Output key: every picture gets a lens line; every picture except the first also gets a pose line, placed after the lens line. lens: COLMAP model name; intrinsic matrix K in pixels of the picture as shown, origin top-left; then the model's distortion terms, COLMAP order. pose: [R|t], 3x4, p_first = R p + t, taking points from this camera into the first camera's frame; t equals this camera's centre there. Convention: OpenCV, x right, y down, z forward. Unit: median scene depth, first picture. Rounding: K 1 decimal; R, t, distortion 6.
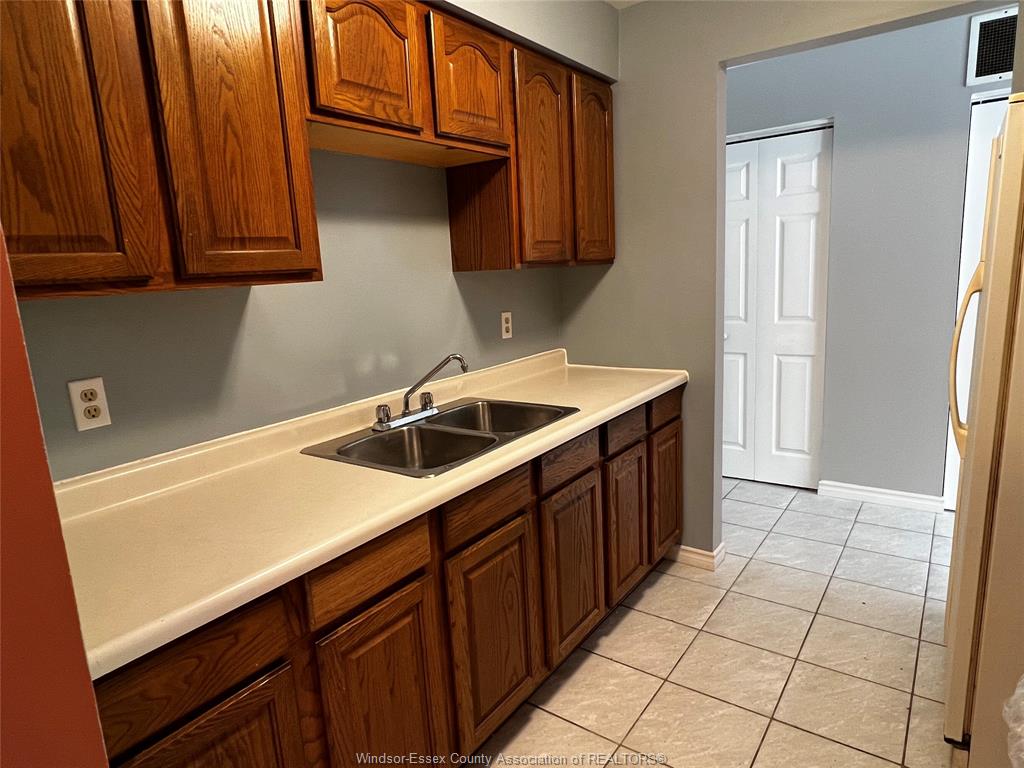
lens RADIAL K [[616.6, 0, 506.7], [0, 616.6, 378.0], [0, 0, 1]] dist [-0.002334, 0.000090]
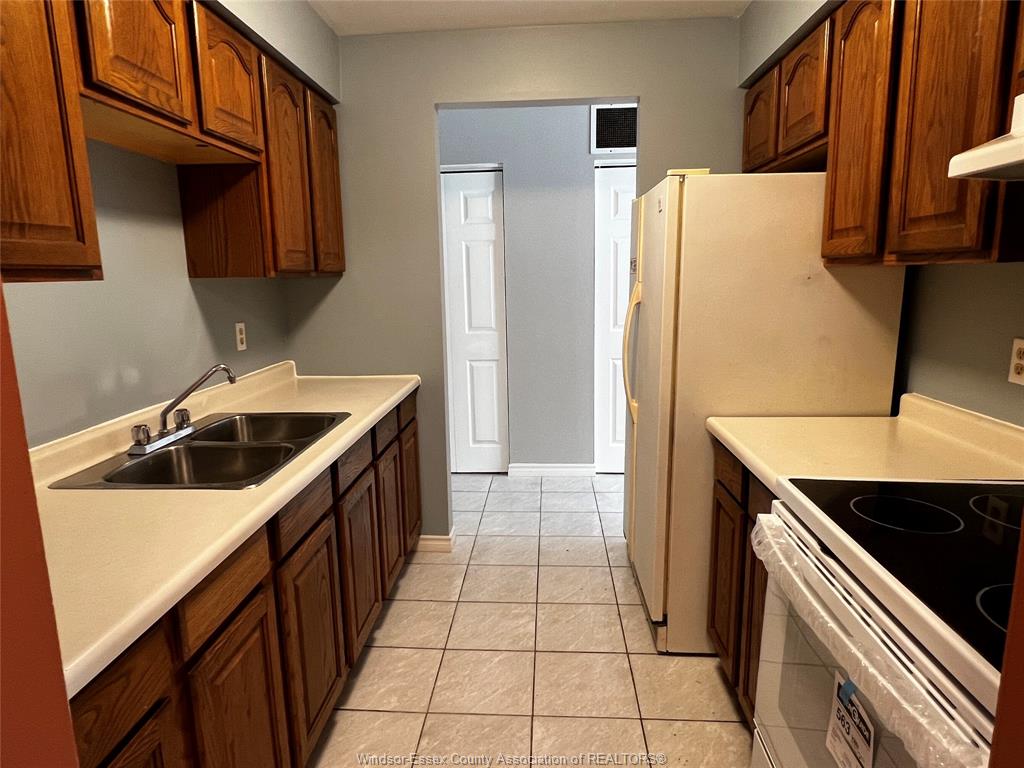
lens RADIAL K [[616.6, 0, 503.6], [0, 616.6, 378.2], [0, 0, 1]] dist [-0.002334, 0.000090]
pose [[0.846079, -0.051956, 0.530519, -0.197954], [0.067578, 0.997663, -0.010070, 0.018461], [-0.528756, 0.044371, 0.847613, -0.019241]]
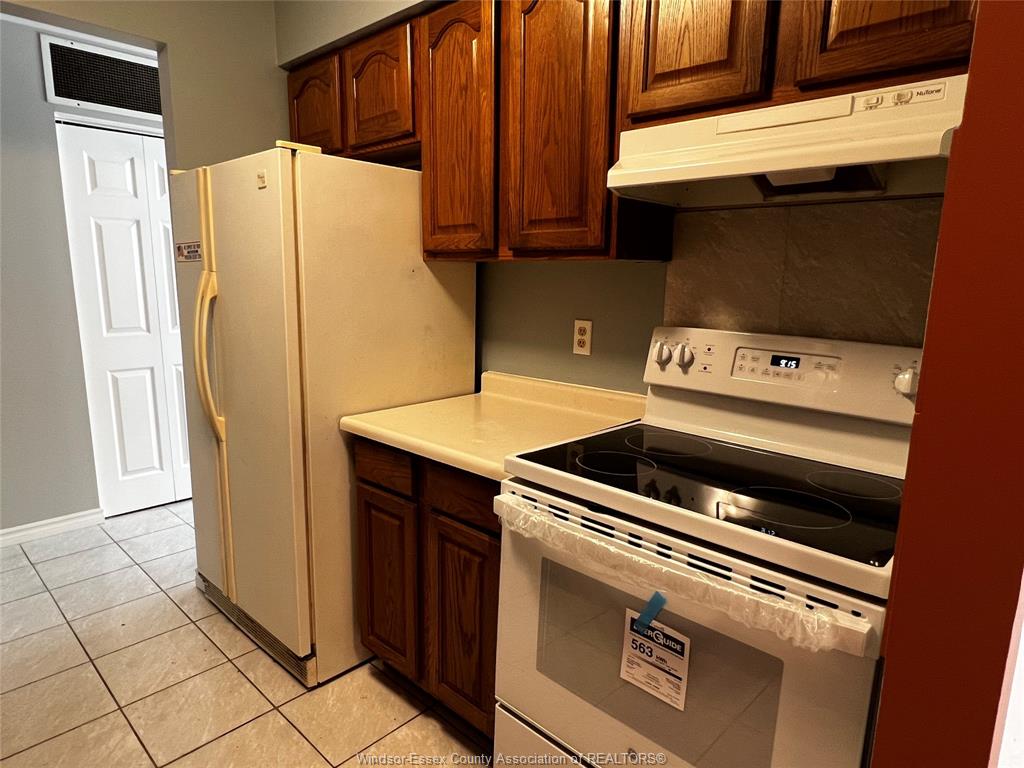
lens RADIAL K [[616.6, 0, 503.8], [0, 616.6, 382.2], [0, 0, 1]] dist [-0.002334, 0.000090]
pose [[0.129626, -0.116265, 0.984723, -0.263128], [0.153049, 0.983547, 0.095979, -0.007720], [-0.979680, 0.138269, 0.145288, 0.245922]]
